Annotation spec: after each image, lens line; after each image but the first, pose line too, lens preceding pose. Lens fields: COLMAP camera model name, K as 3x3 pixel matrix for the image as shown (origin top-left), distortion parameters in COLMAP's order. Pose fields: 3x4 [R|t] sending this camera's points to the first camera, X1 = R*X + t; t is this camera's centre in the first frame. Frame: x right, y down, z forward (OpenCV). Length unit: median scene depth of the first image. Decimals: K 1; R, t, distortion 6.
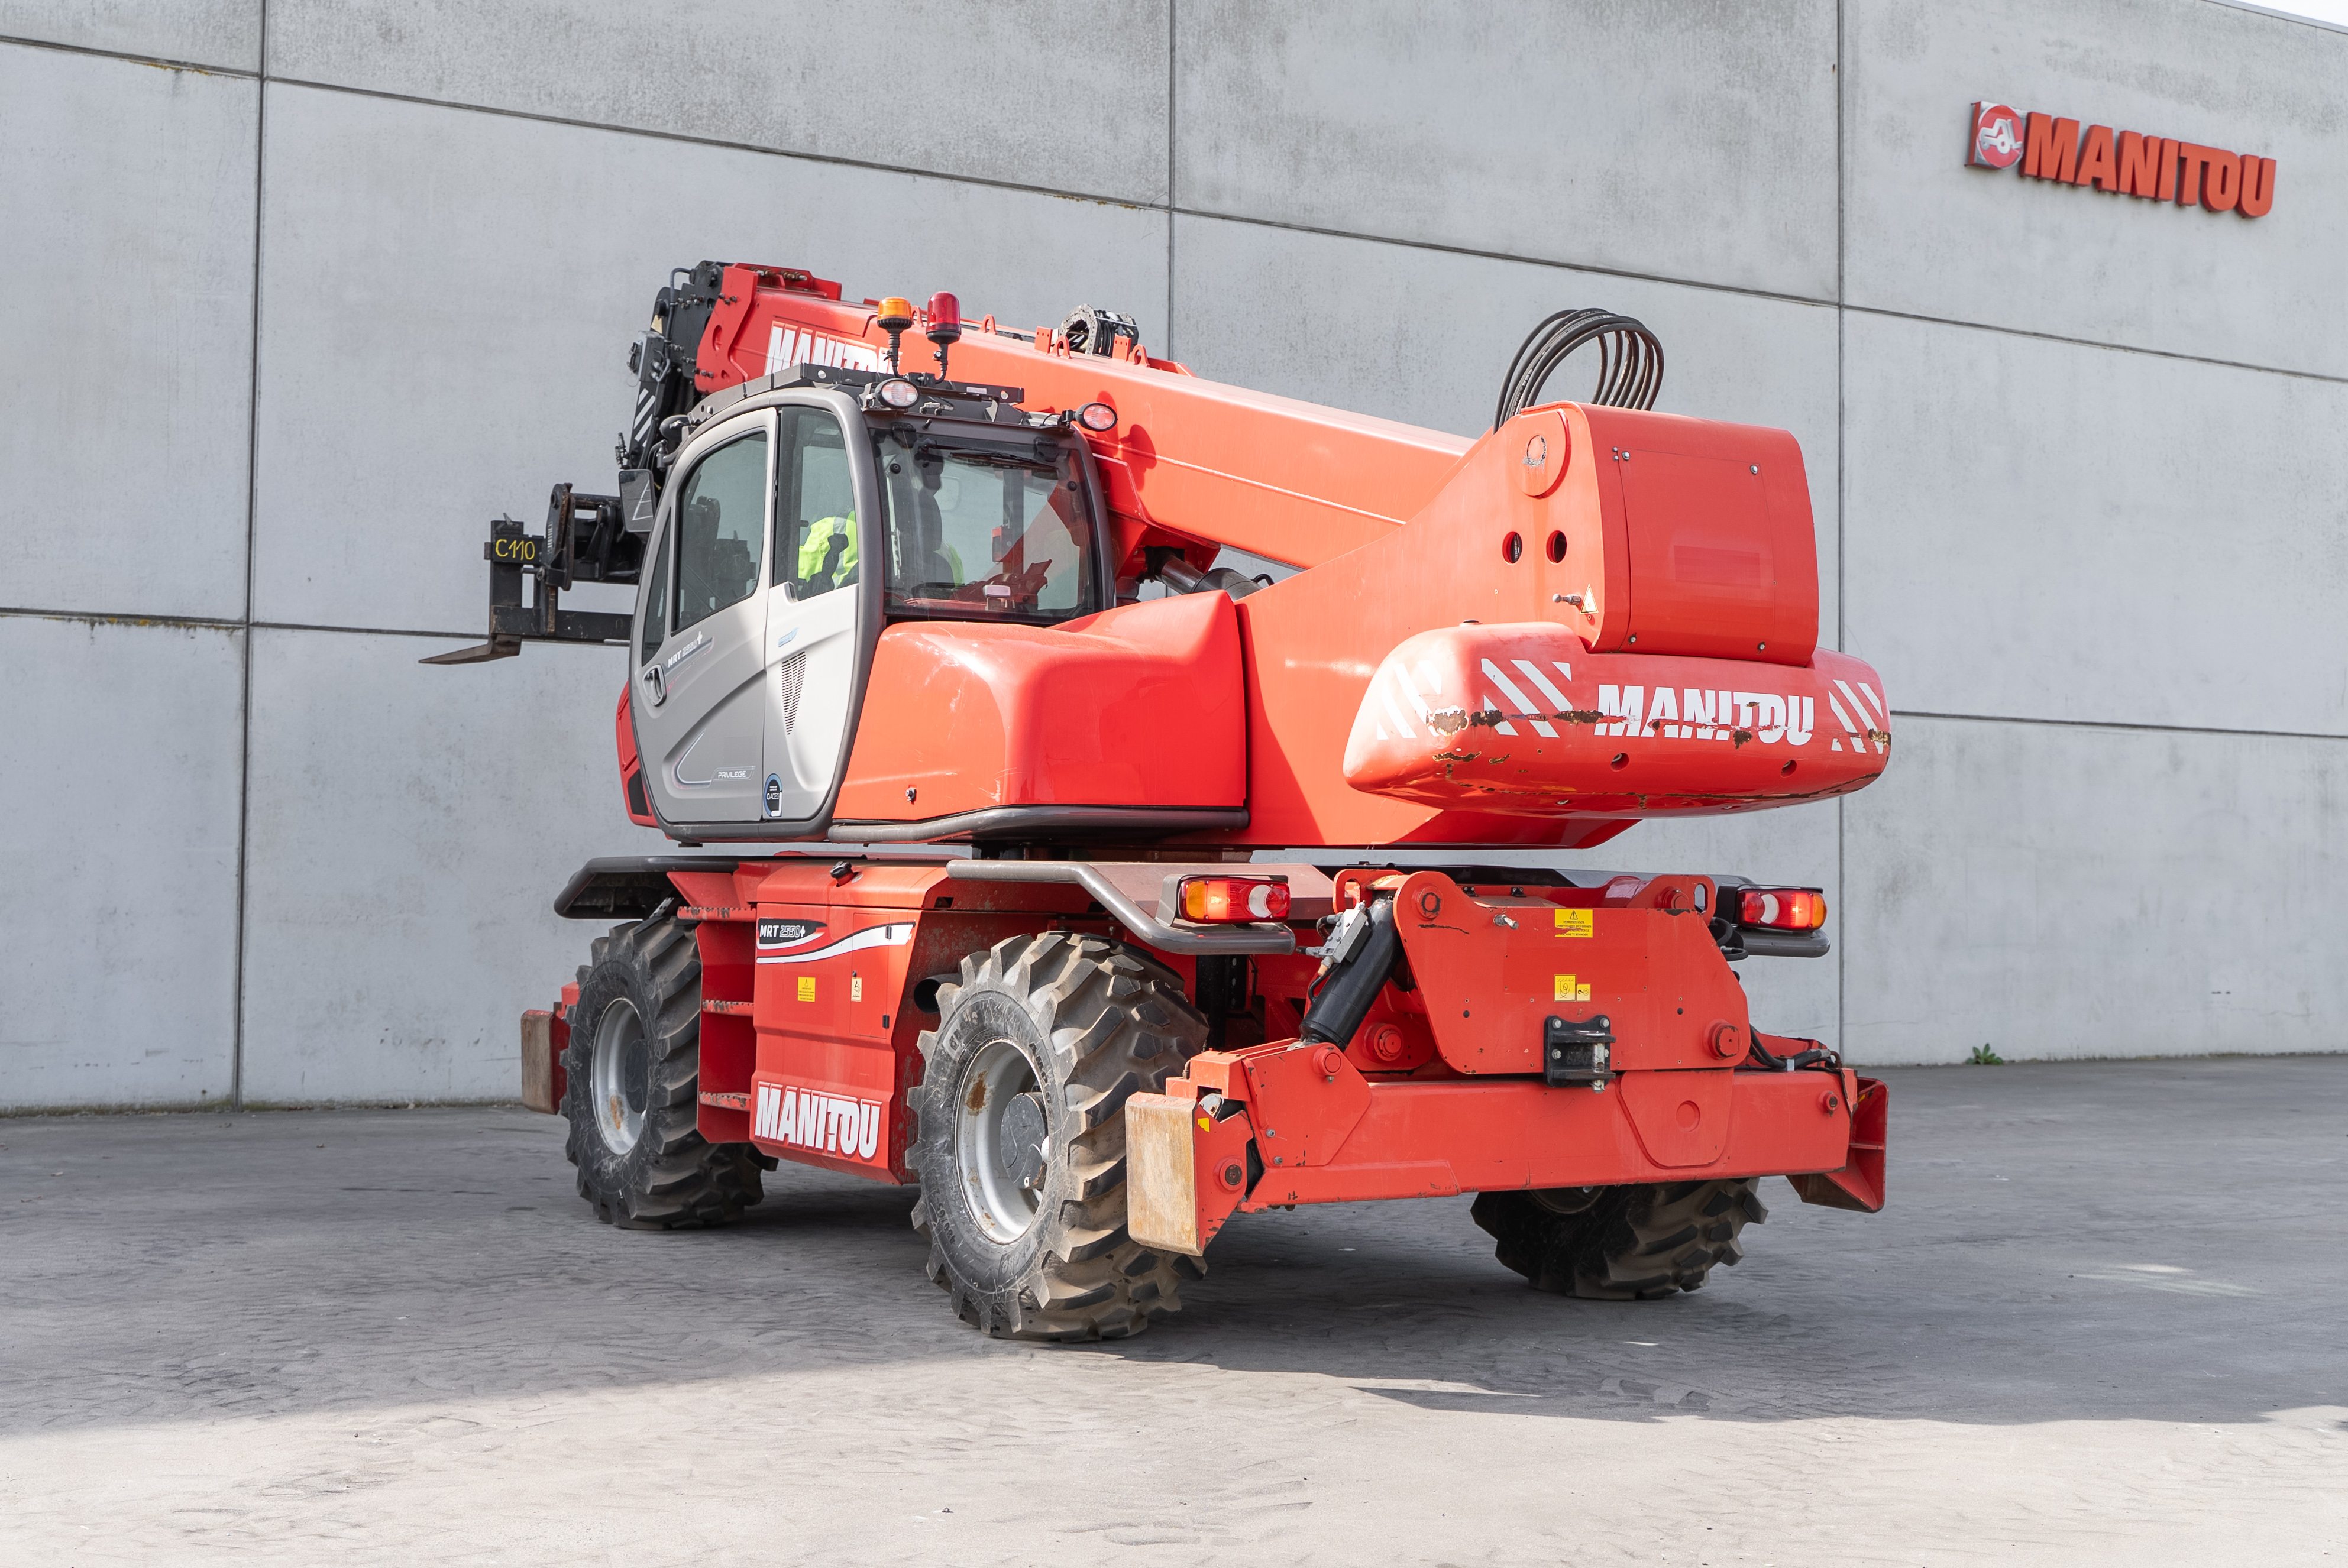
lens RADIAL K [[3060.1, 0, 1171.7], [0, 3060.1, 742.9], [0, 0, 1]] dist [-0.001717, -0.026461]
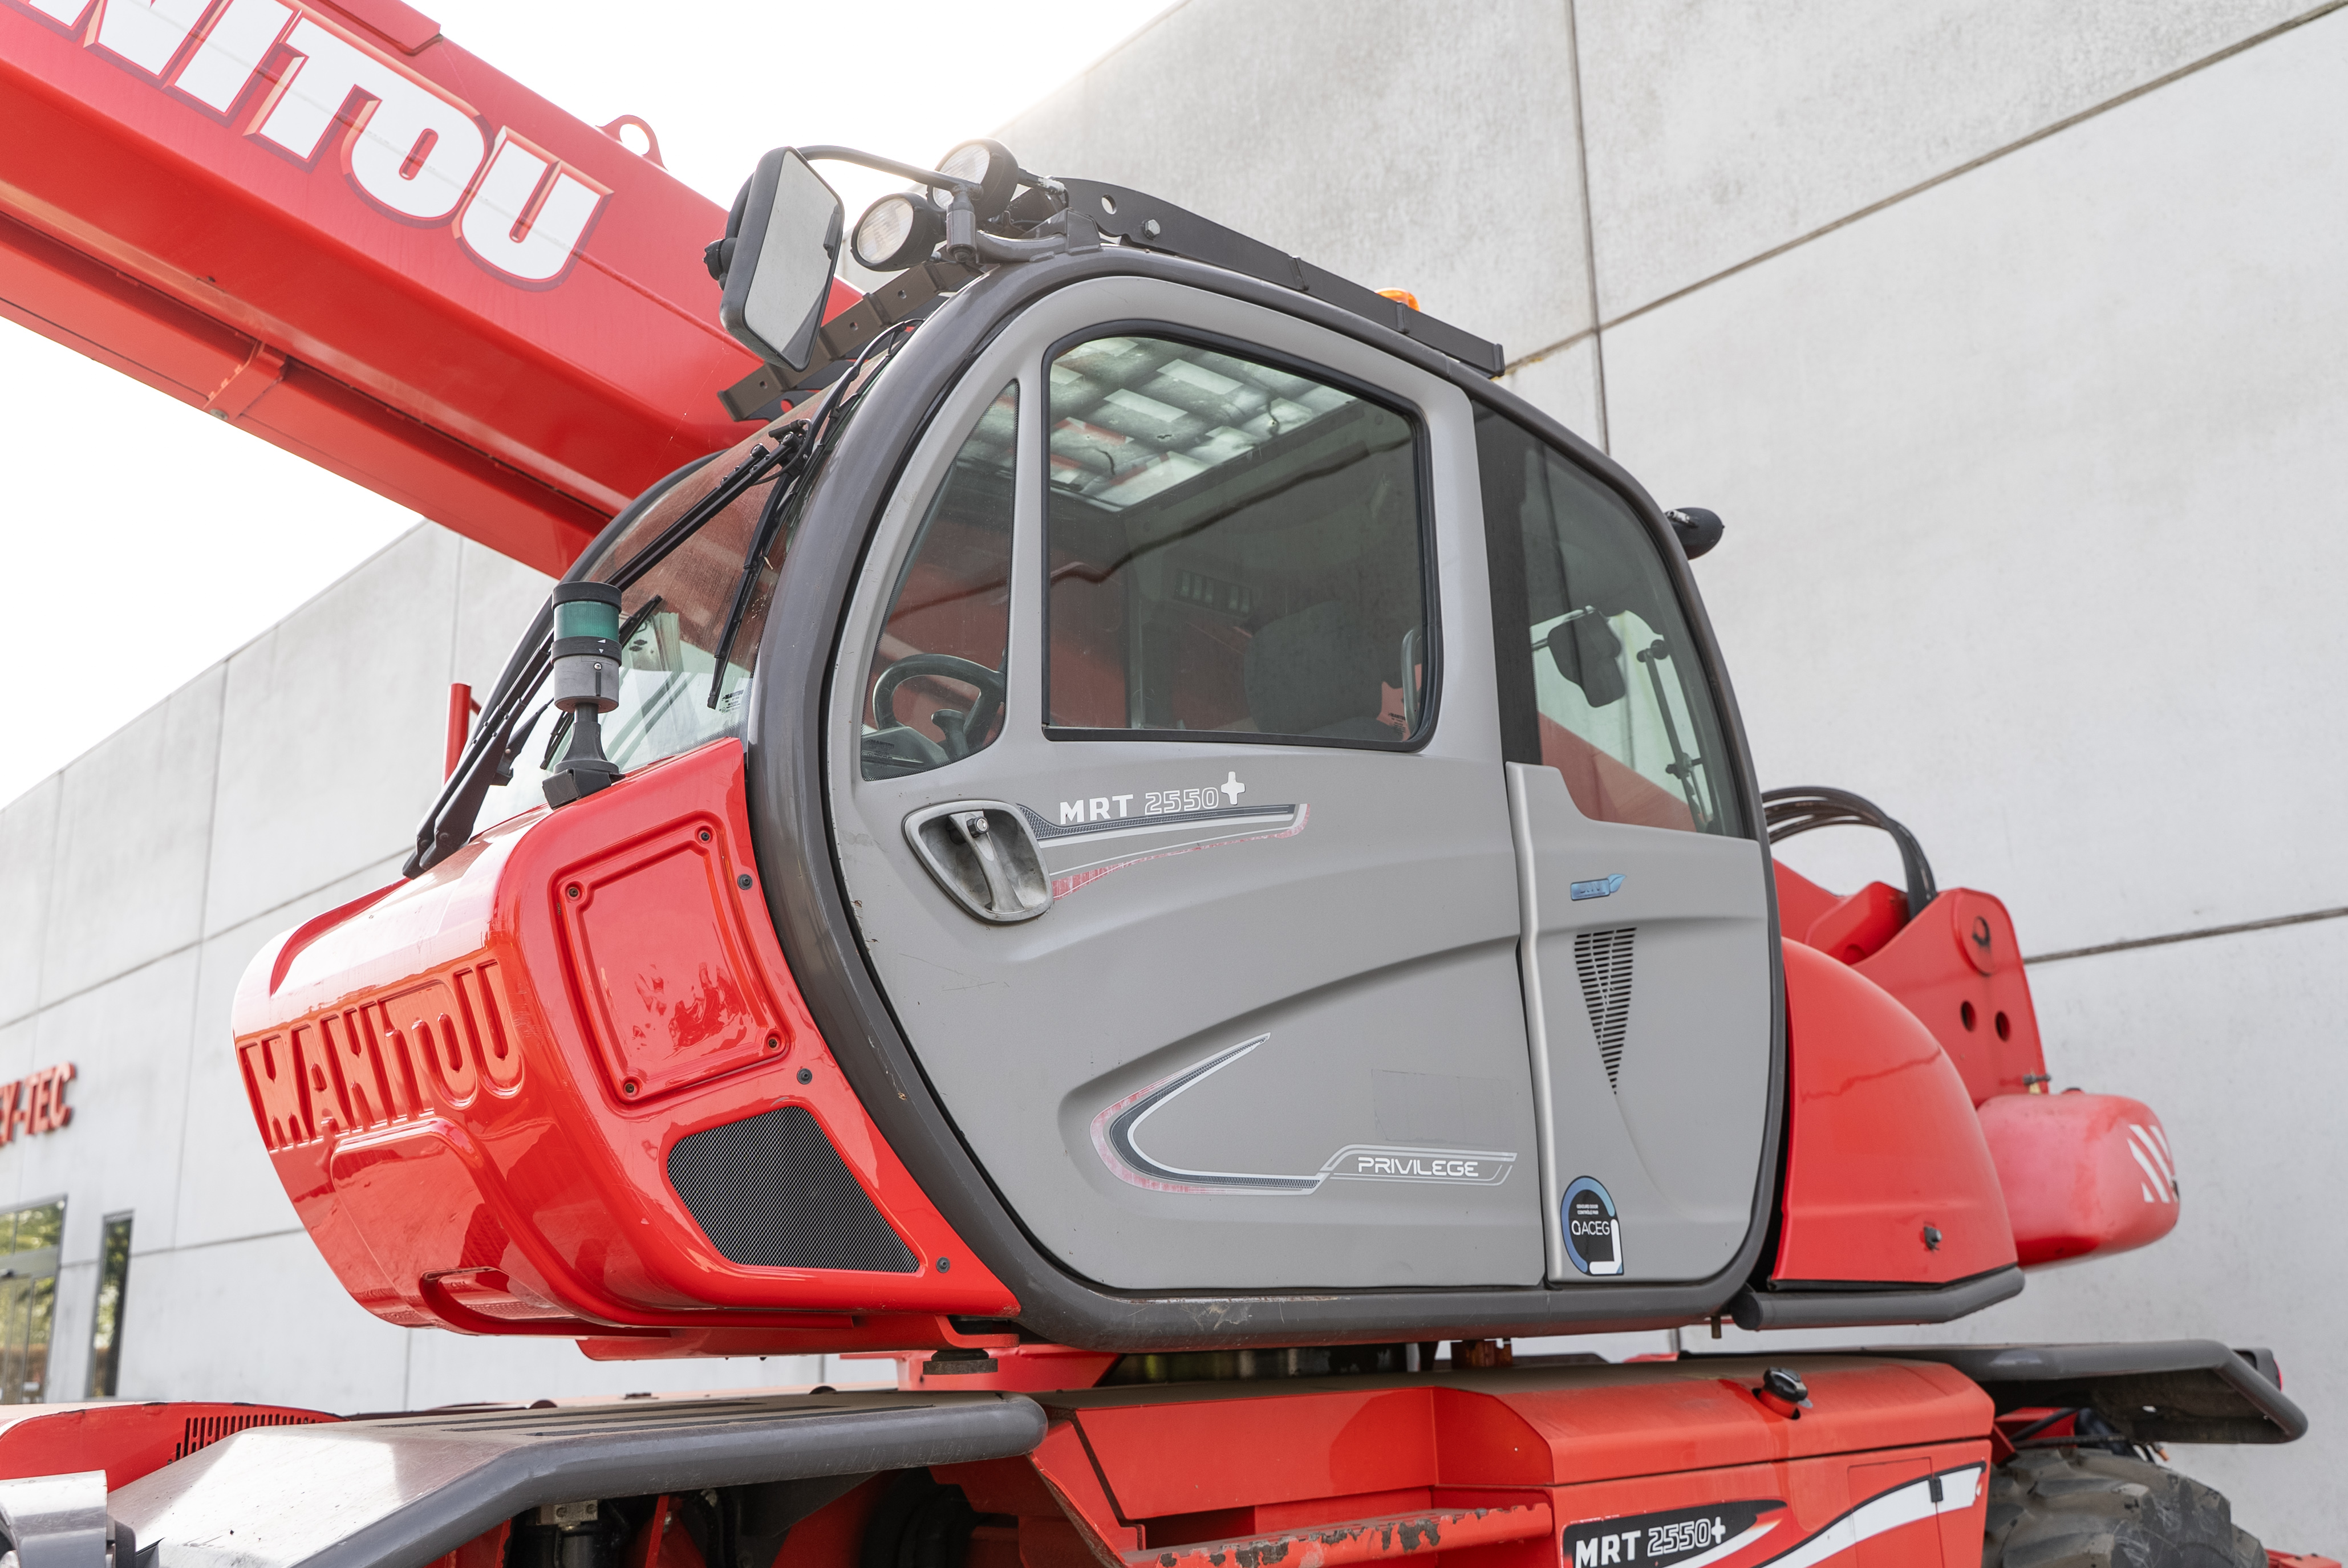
lens RADIAL K [[2117.7, 0, 1188.4], [0, 2117.7, 807.1], [0, 0, 1]] dist [0.005772, -0.002533]
pose [[0.206137, -0.259689, -0.943435, 0.161810], [0.077721, 0.965441, -0.248765, 0.028672], [0.975432, -0.022045, 0.219197, 0.756209]]
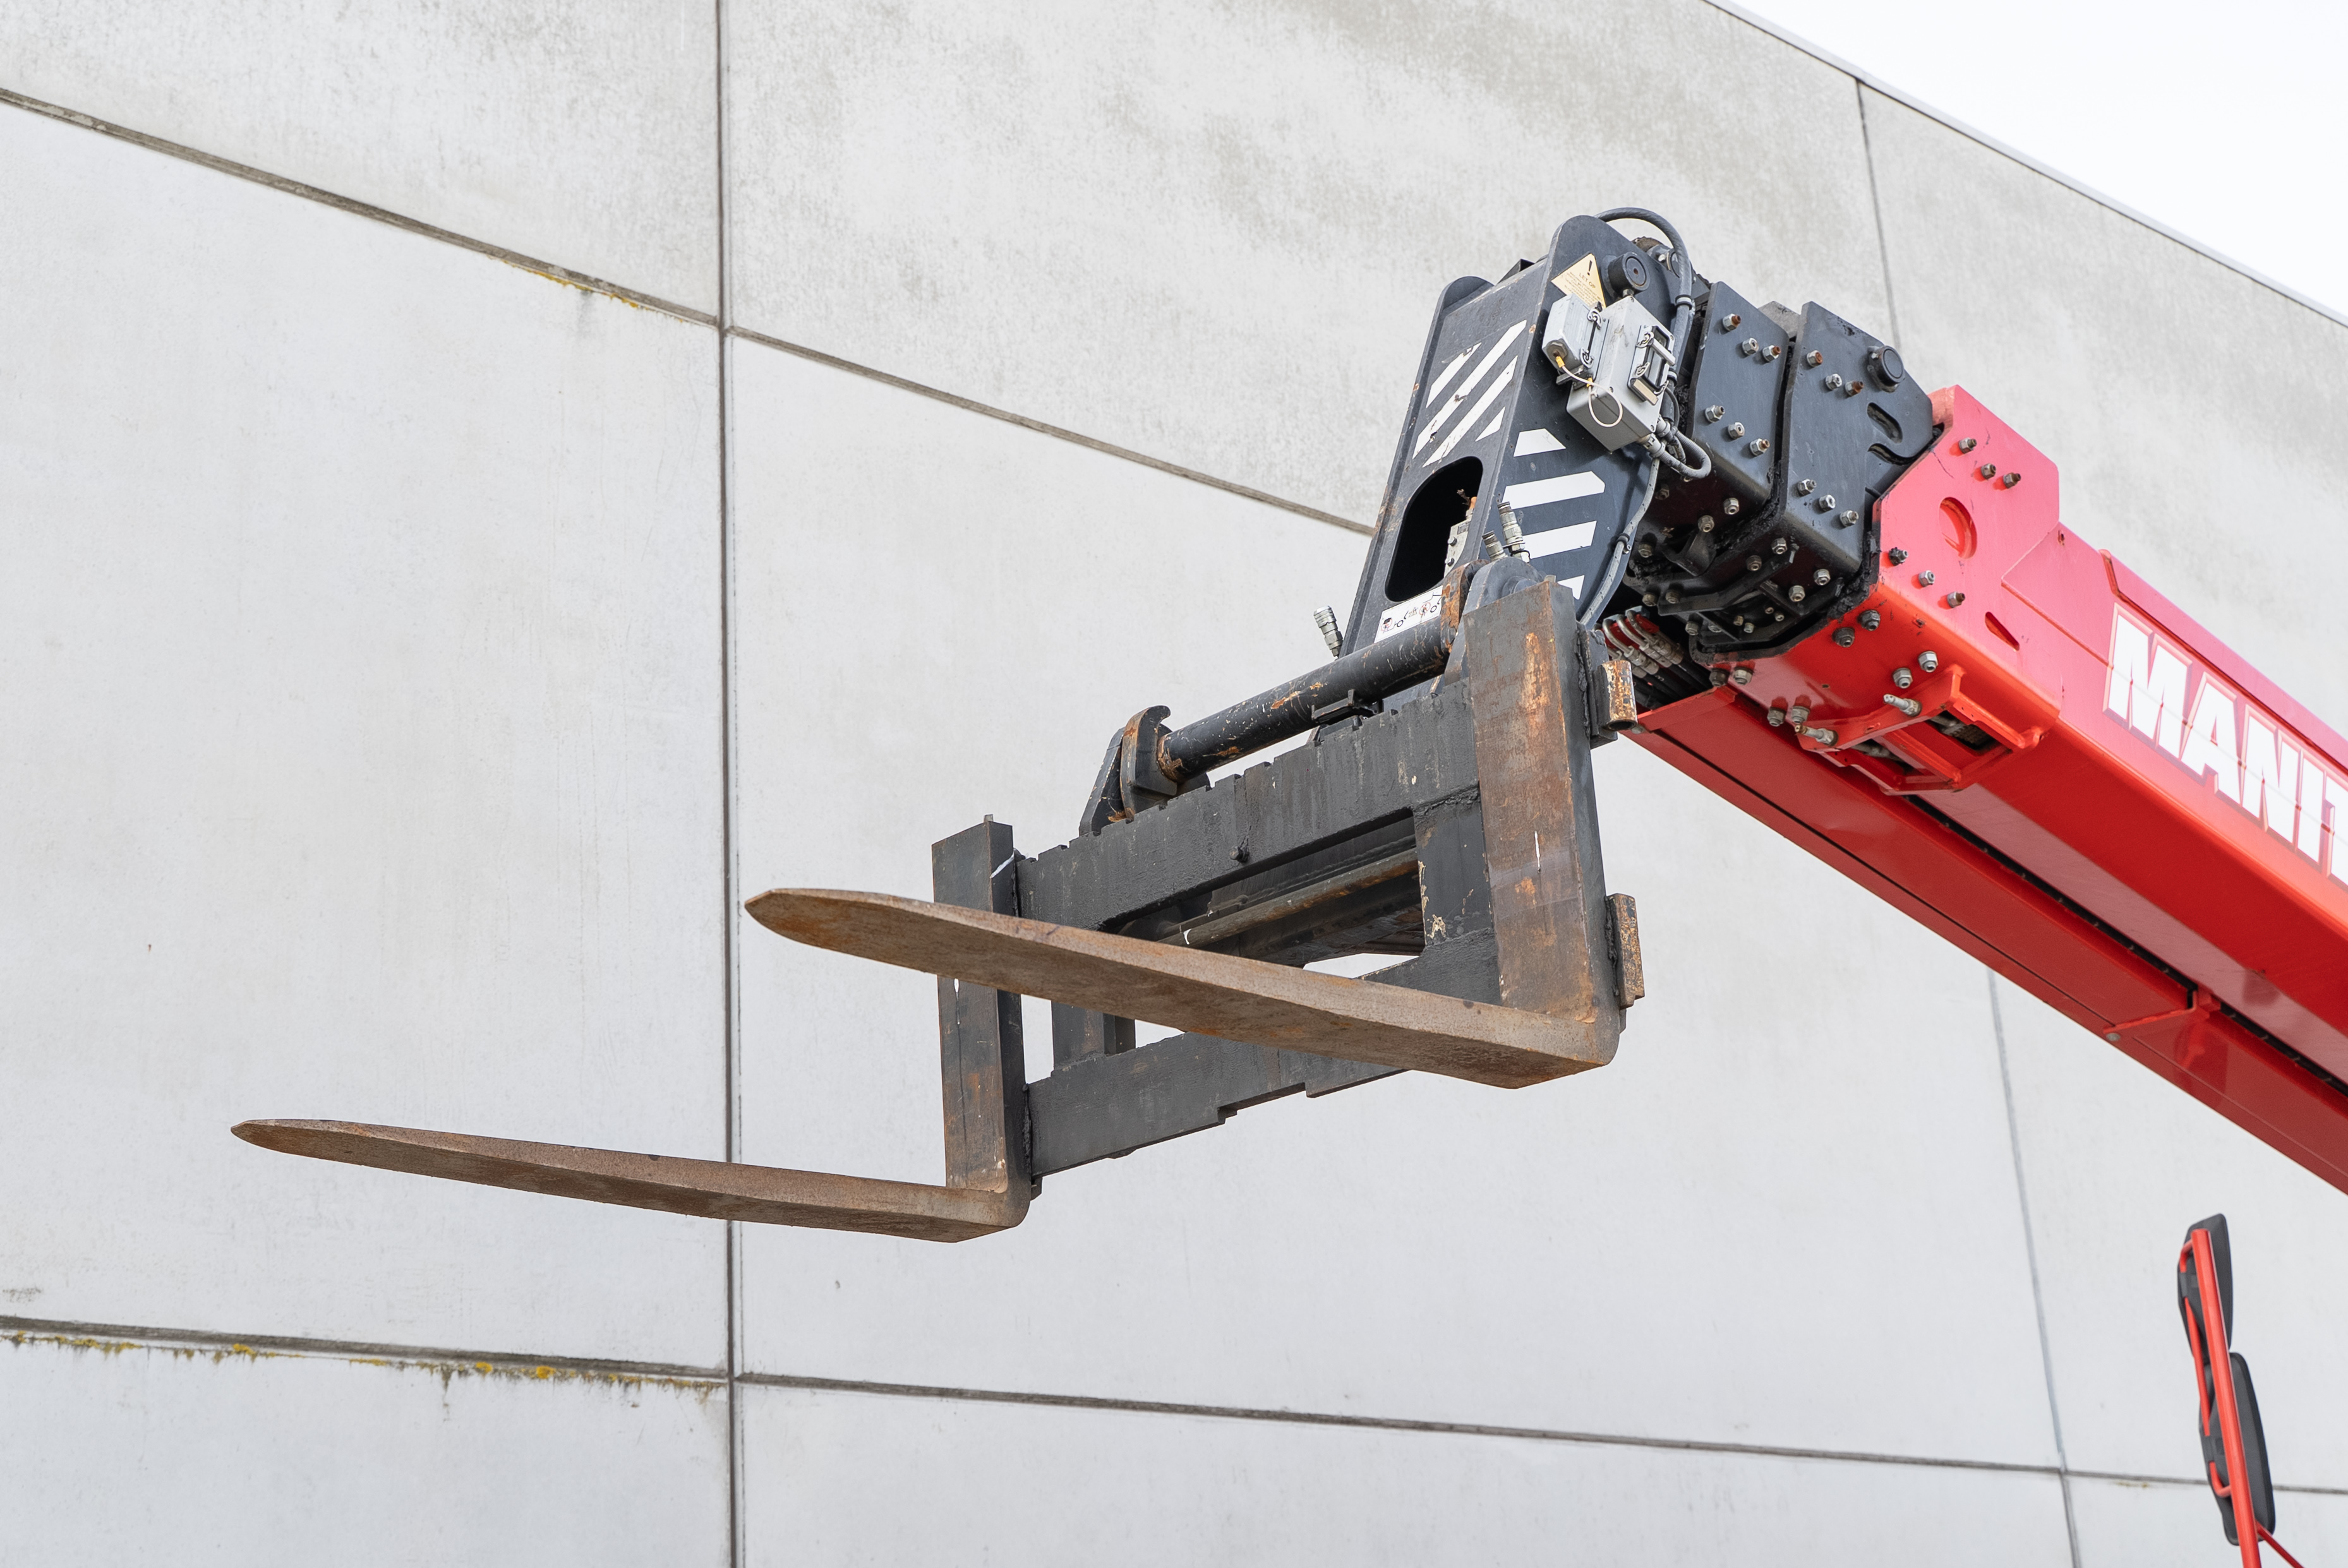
lens RADIAL K [[3025.8, 0, 1071.8], [0, 3025.8, 865.9], [0, 0, 1]] dist [0.002630, -0.022309]
pose [[0.989896, -0.008788, 0.141525, -0.305170], [0.046038, 0.963926, -0.262160, 0.009495], [-0.134116, 0.266027, 0.954590, 0.510061]]
